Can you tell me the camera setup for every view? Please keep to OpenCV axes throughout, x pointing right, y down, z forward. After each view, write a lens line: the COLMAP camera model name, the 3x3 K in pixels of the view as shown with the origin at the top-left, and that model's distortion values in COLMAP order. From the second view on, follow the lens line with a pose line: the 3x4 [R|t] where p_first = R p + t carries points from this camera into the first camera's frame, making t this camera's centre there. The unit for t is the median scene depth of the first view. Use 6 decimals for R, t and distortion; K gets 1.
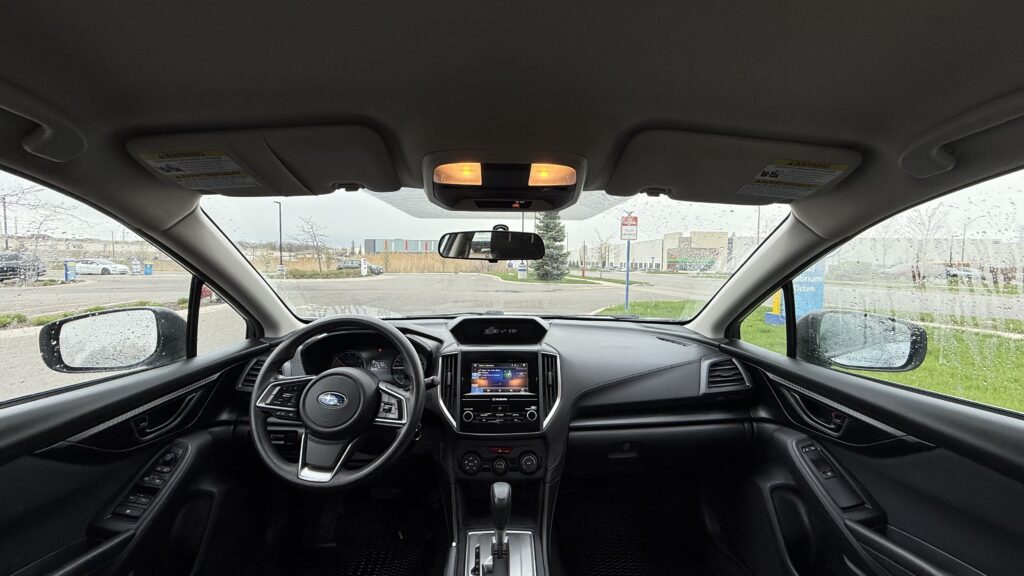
lens RADIAL K [[411.6, 0, 509.6], [0, 411.6, 285.8], [0, 0, 1]] dist [0.001311, 0.000075]
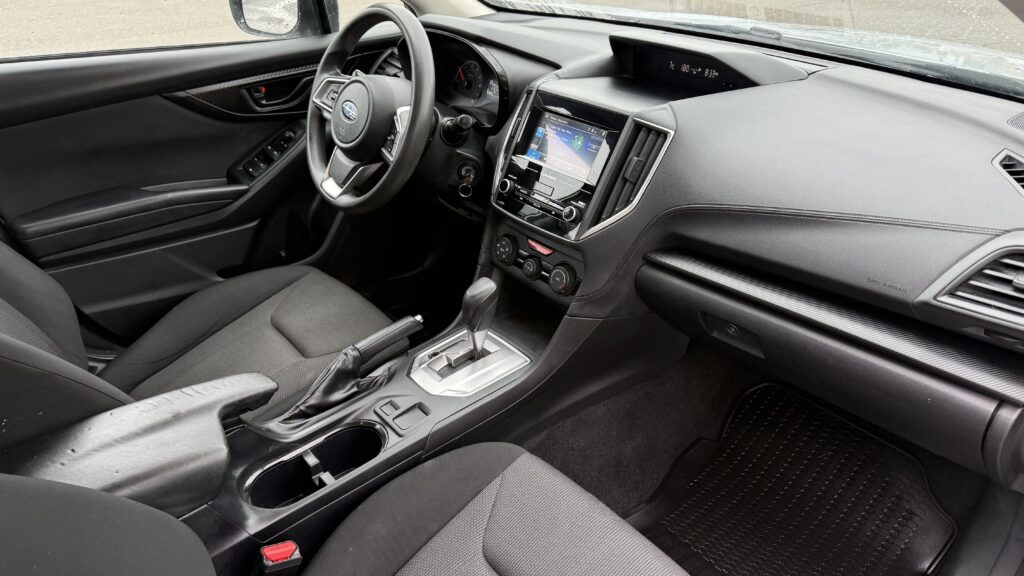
lens RADIAL K [[724.7, 0, 513.3], [0, 724.7, 292.1], [0, 0, 1]] dist [0.112786, -0.174781]
pose [[0.619526, 0.383334, -0.685013, 0.757999], [-0.042126, 0.887633, 0.458622, -0.077888], [0.783845, -0.255271, 0.566060, 0.258979]]
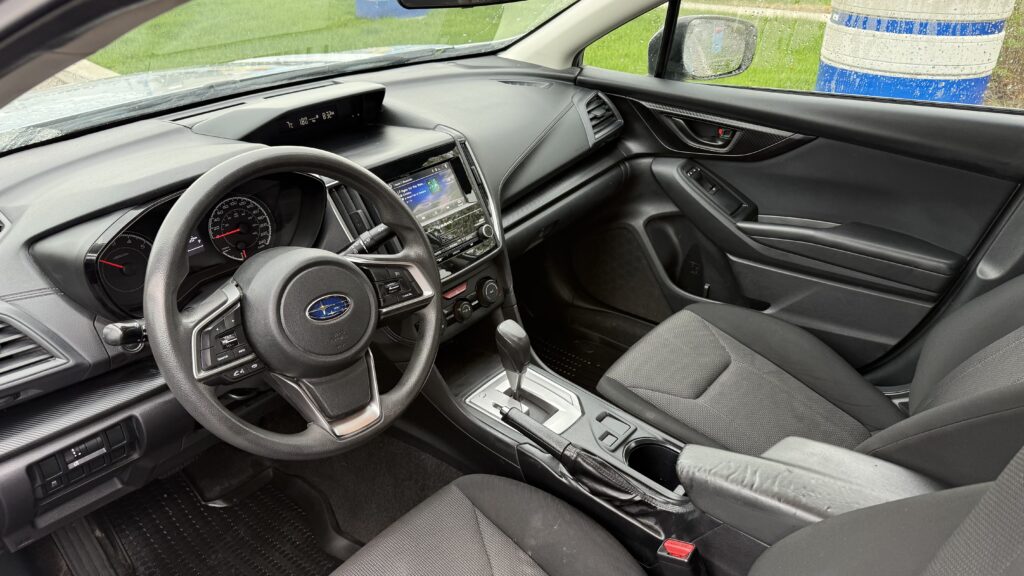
lens RADIAL K [[724.7, 0, 513.3], [0, 724.7, 292.1], [0, 0, 1]] dist [0.112786, -0.174781]
pose [[0.657041, -0.372072, 0.655636, -0.732900], [0.054189, 0.890773, 0.451207, -0.145631], [-0.751905, -0.260933, 0.605436, 0.168864]]
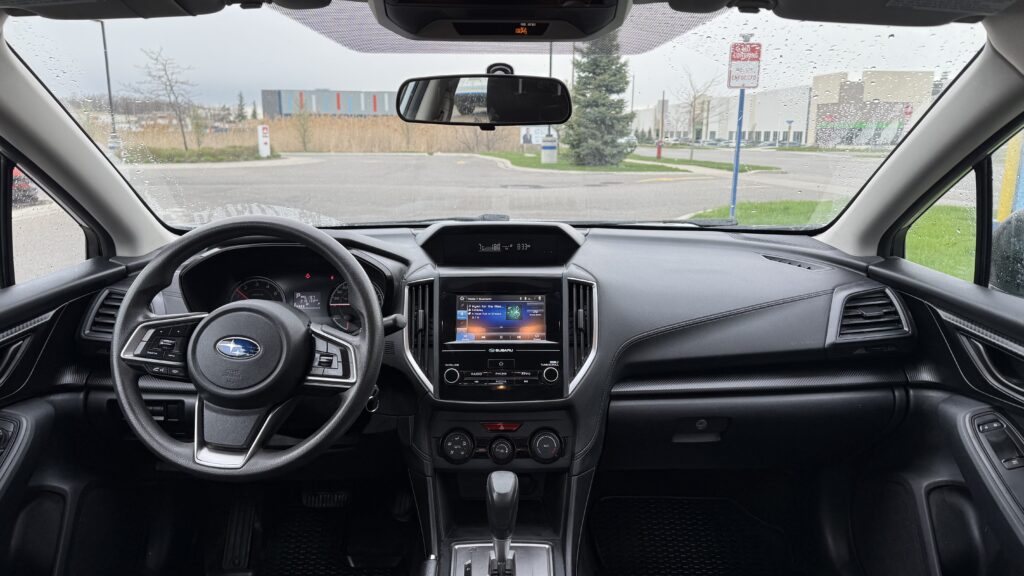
lens RADIAL K [[724.7, 0, 513.3], [0, 724.7, 292.1], [0, 0, 1]] dist [0.112786, -0.174781]
pose [[0.999822, -0.001929, -0.018751, 0.015895], [0.004850, 0.987588, 0.156995, 0.010336], [0.018216, -0.157058, 0.987421, -0.088758]]
